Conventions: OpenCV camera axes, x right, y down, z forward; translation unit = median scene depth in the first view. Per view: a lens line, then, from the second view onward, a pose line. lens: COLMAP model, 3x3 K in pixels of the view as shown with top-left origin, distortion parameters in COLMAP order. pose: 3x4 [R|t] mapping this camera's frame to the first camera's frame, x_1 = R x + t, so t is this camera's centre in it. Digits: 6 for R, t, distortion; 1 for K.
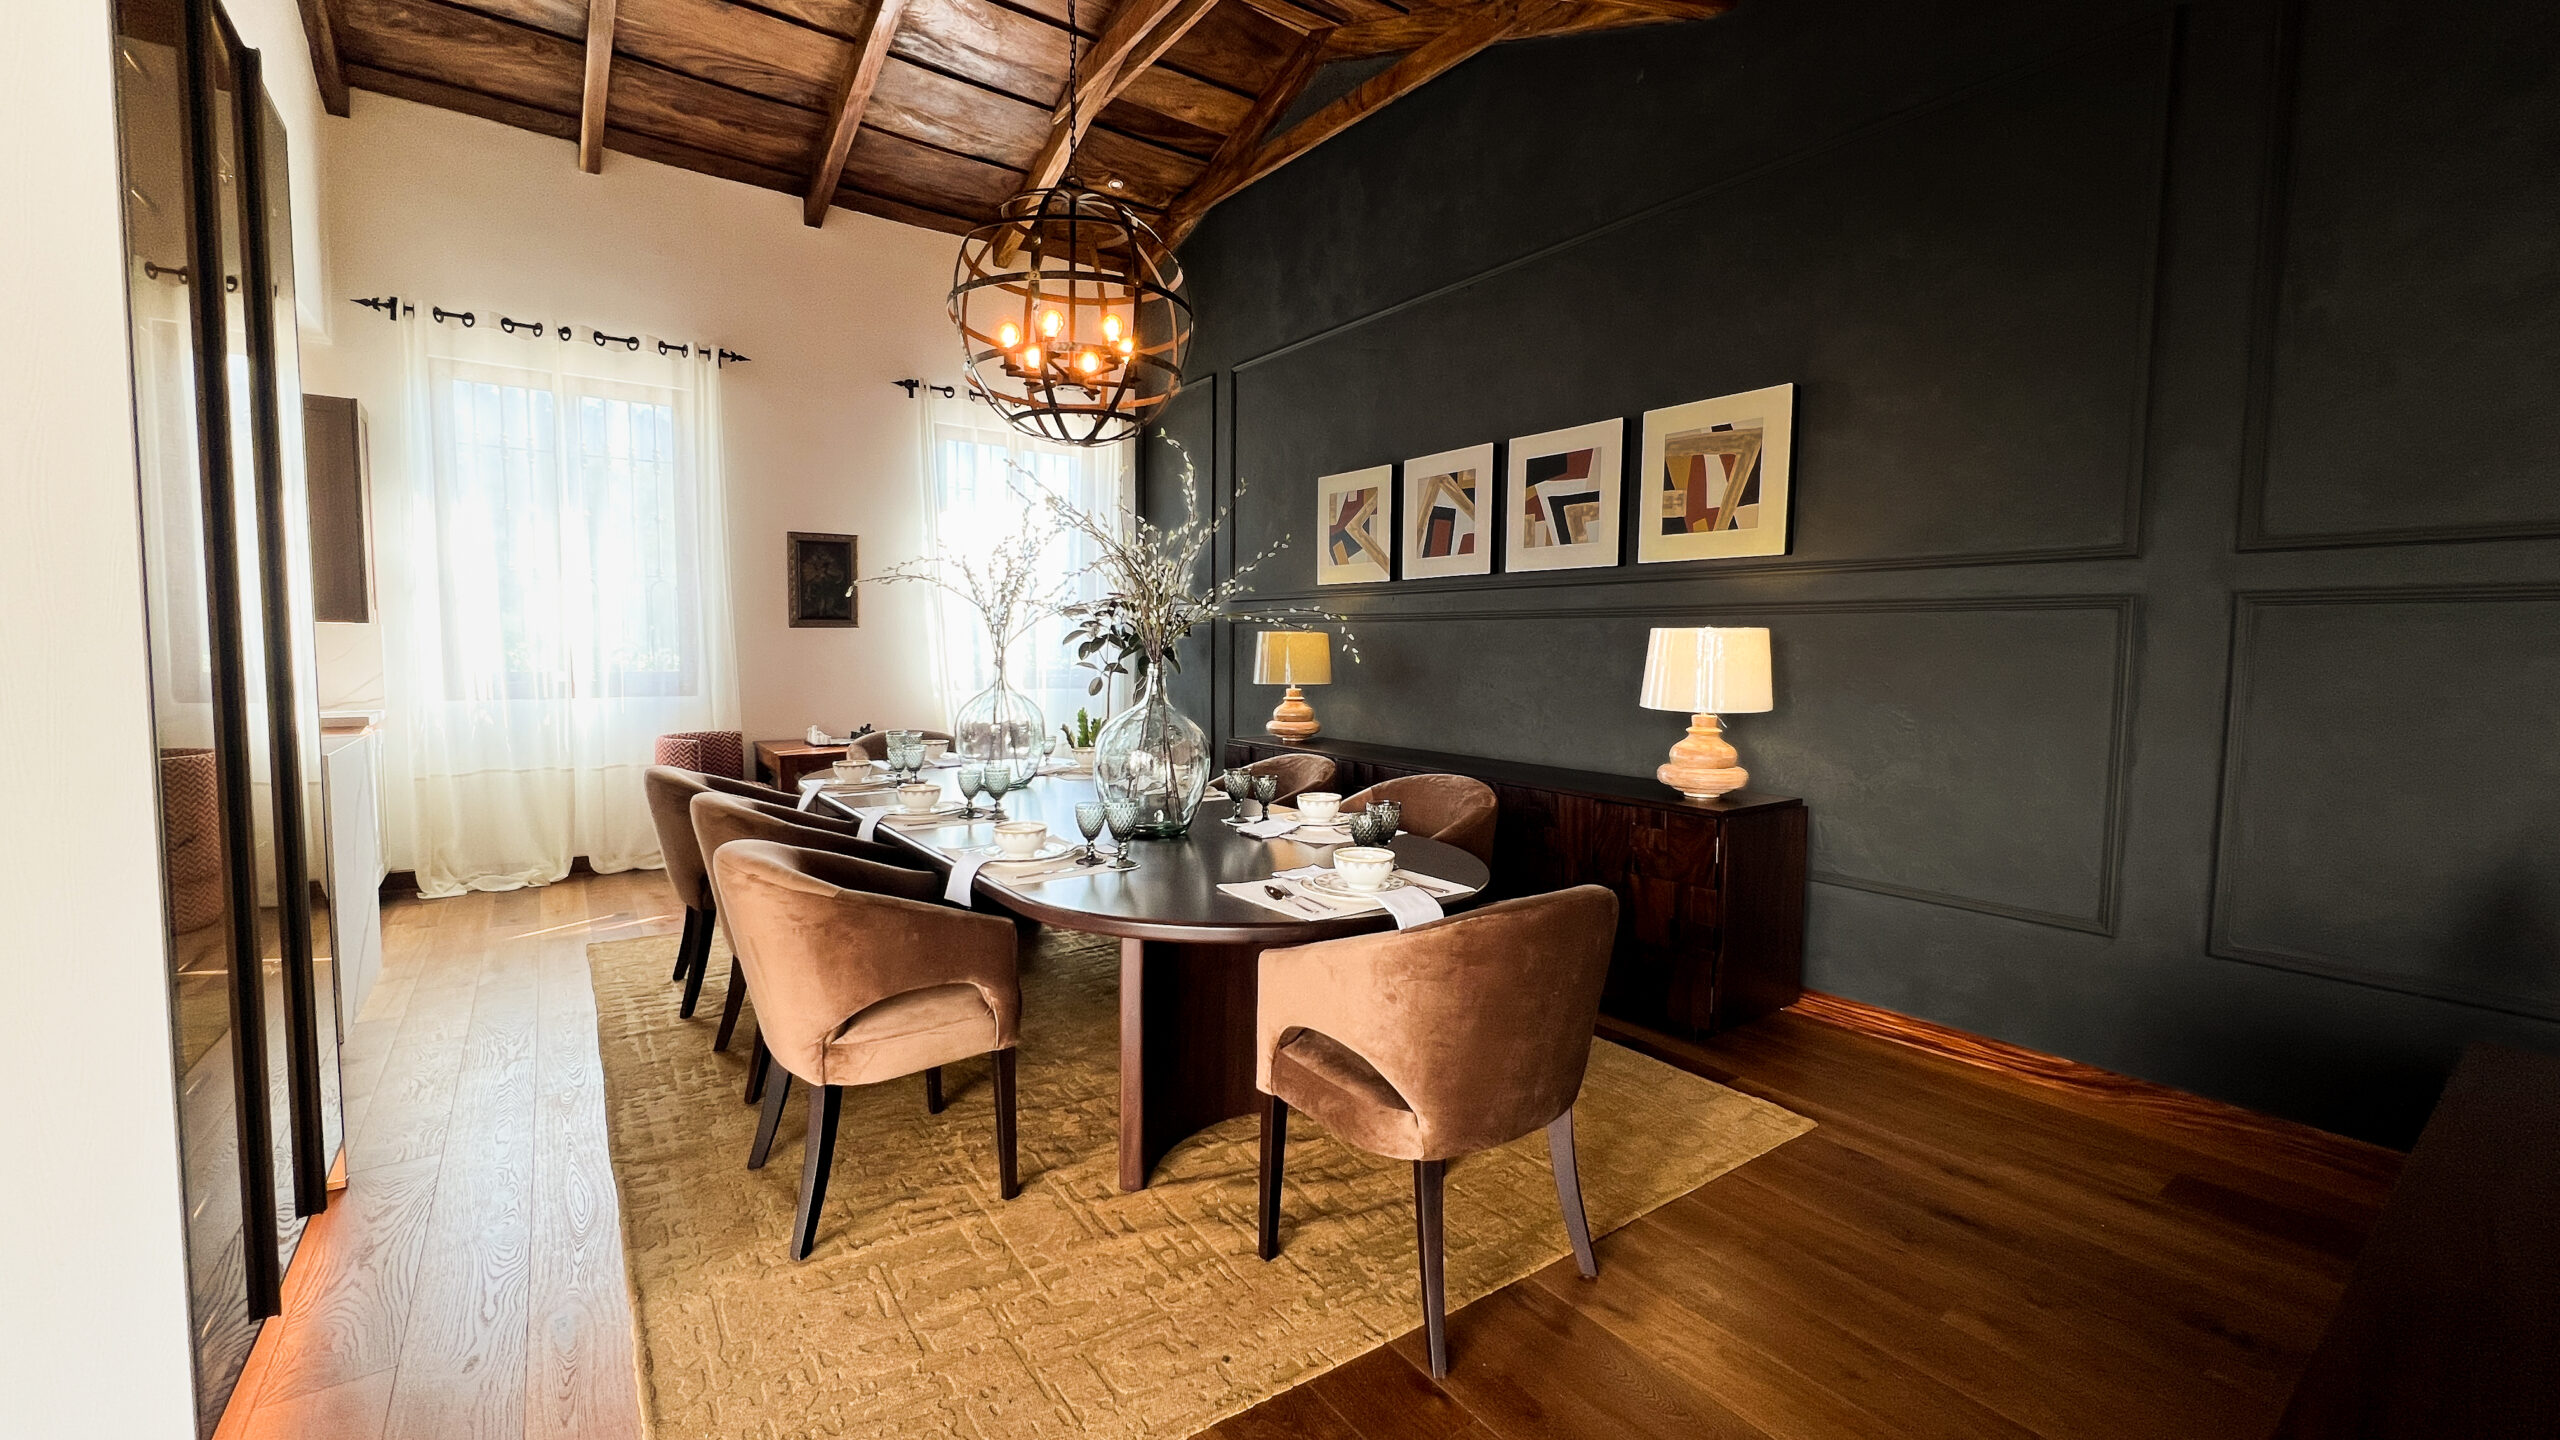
lens RADIAL K [[1048.9, 0, 1280.0], [0, 1048.9, 720.0], [0, 0, 1]] dist [-0.000145, 0.000003]
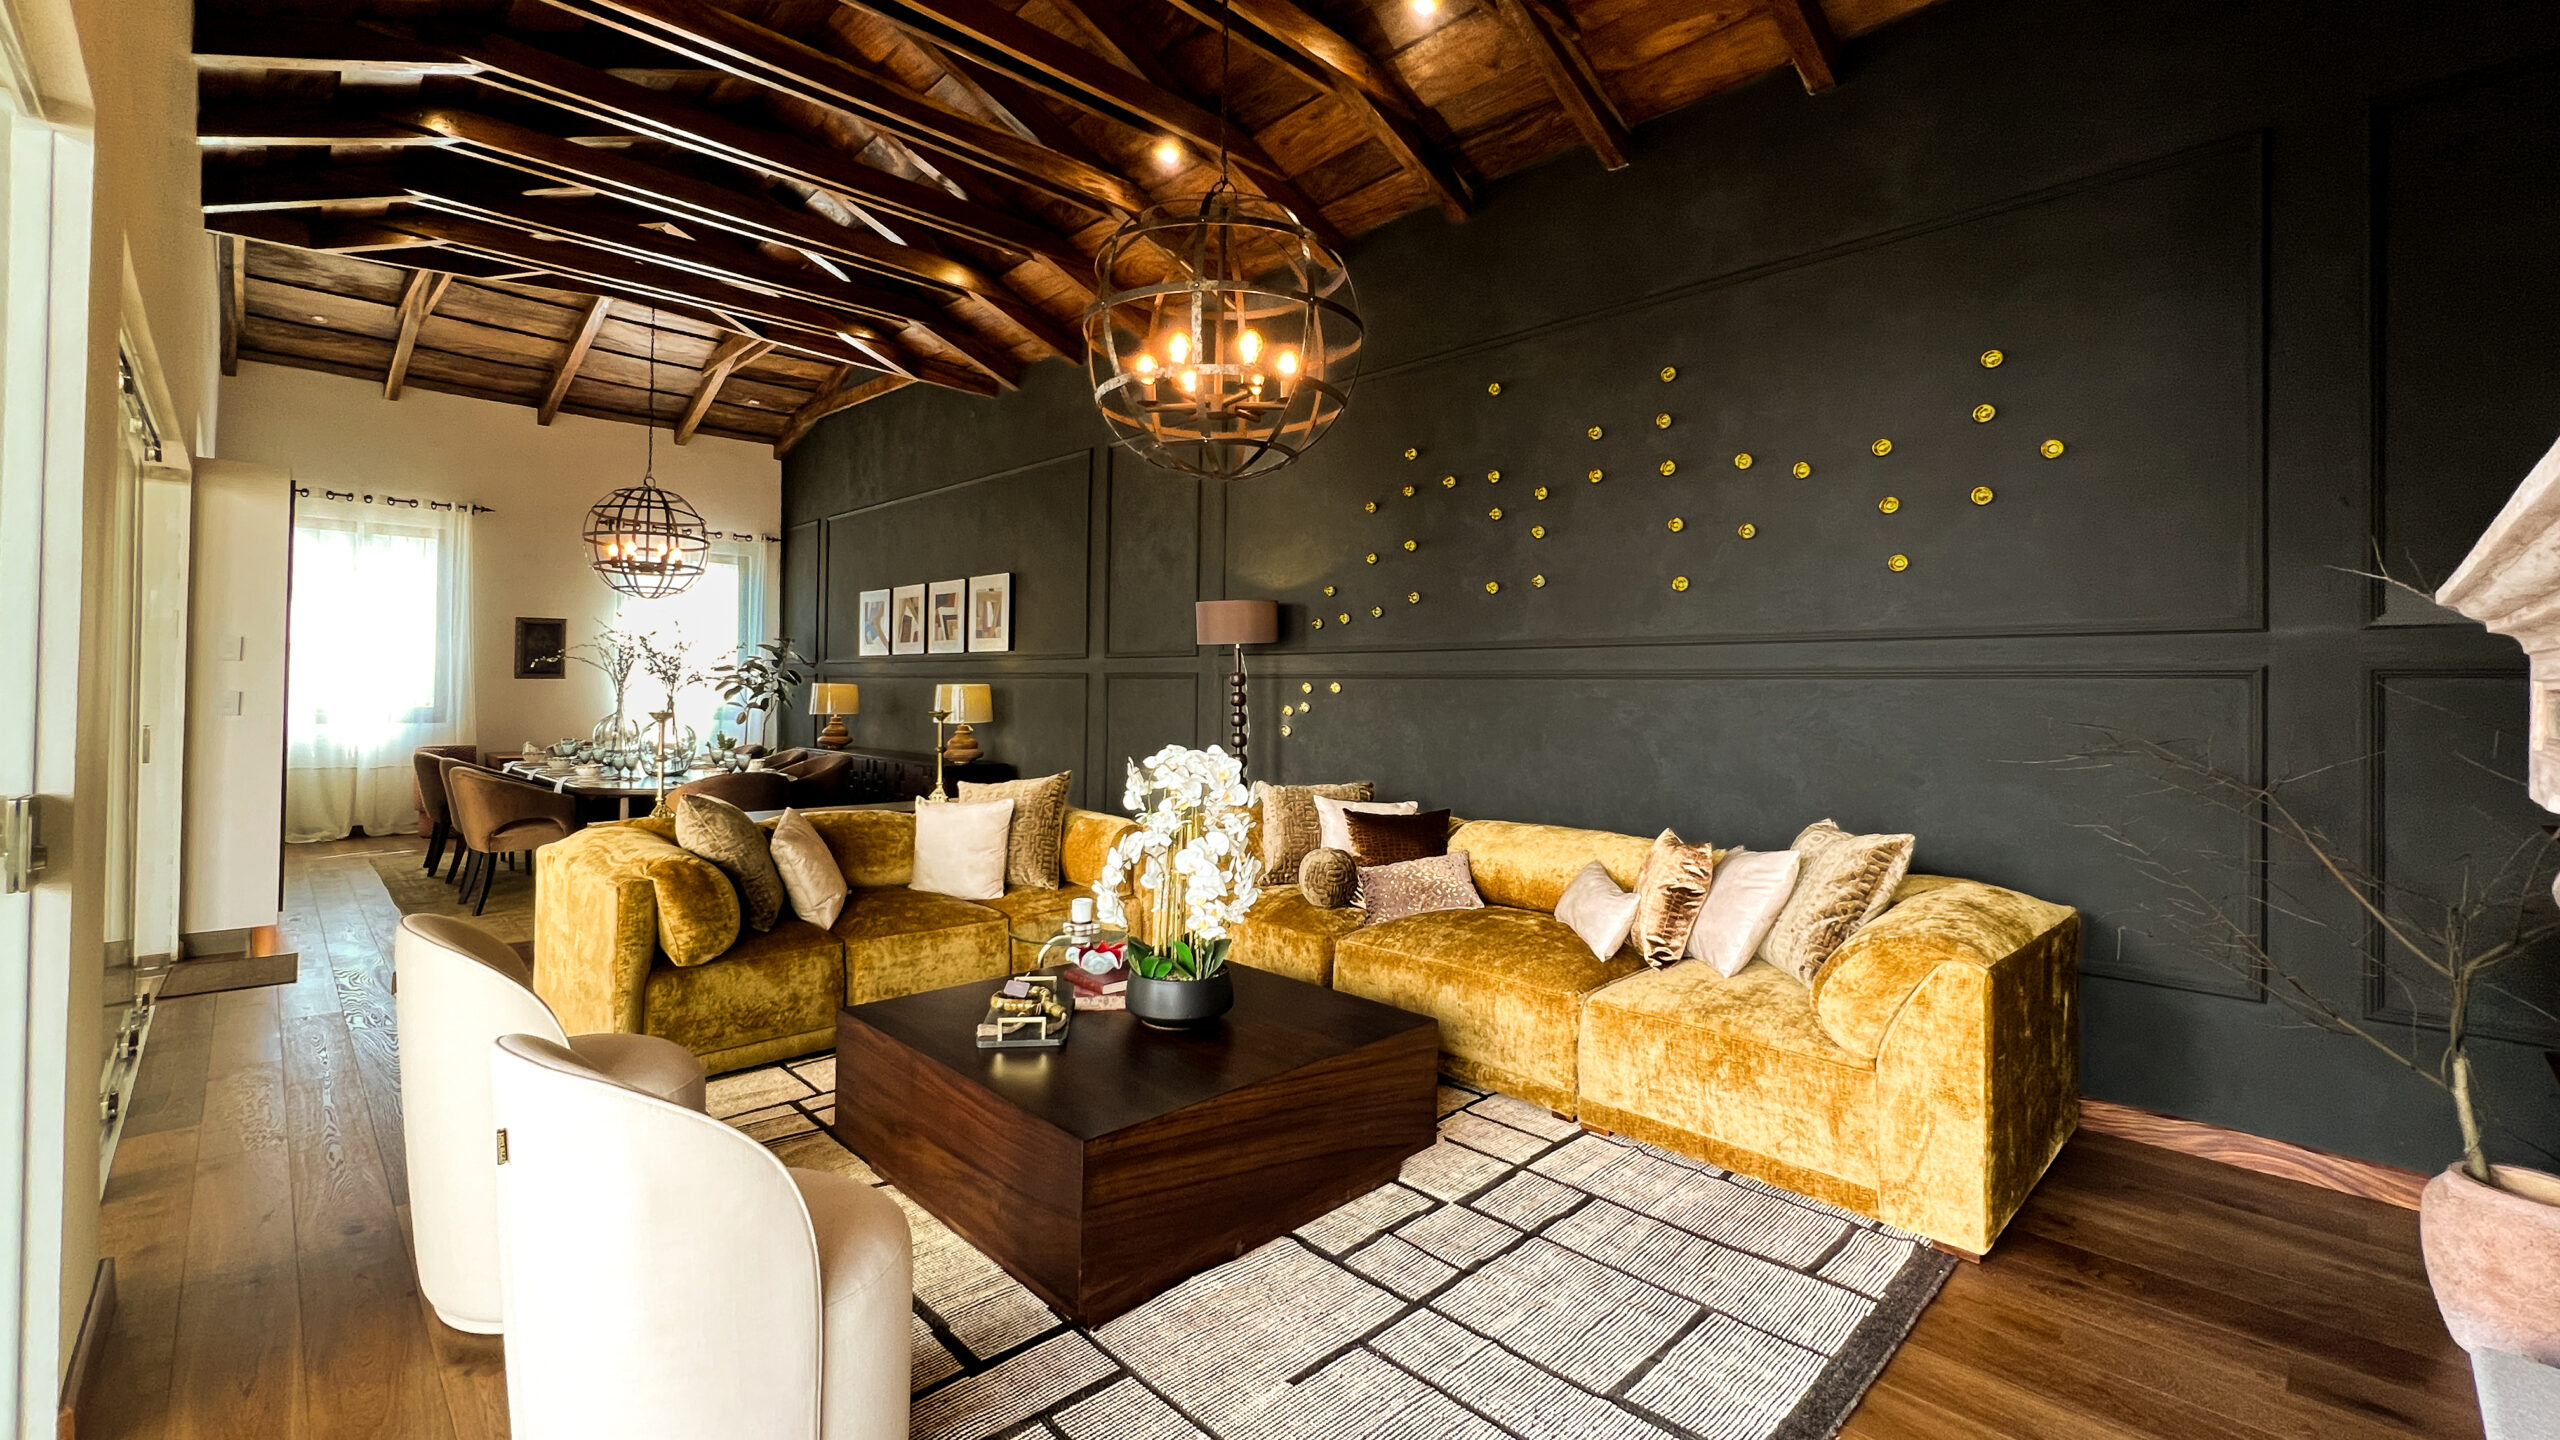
lens RADIAL K [[1062.4, 0, 1277.9], [0, 1062.4, 673.6], [0, 0, 1]] dist [-0.001025, -0.000190]
pose [[0.987910, 0.004997, 0.154950, 0.456173], [0.008040, 0.996484, -0.083396, 0.049802], [-0.154821, 0.083634, 0.984396, -0.813251]]
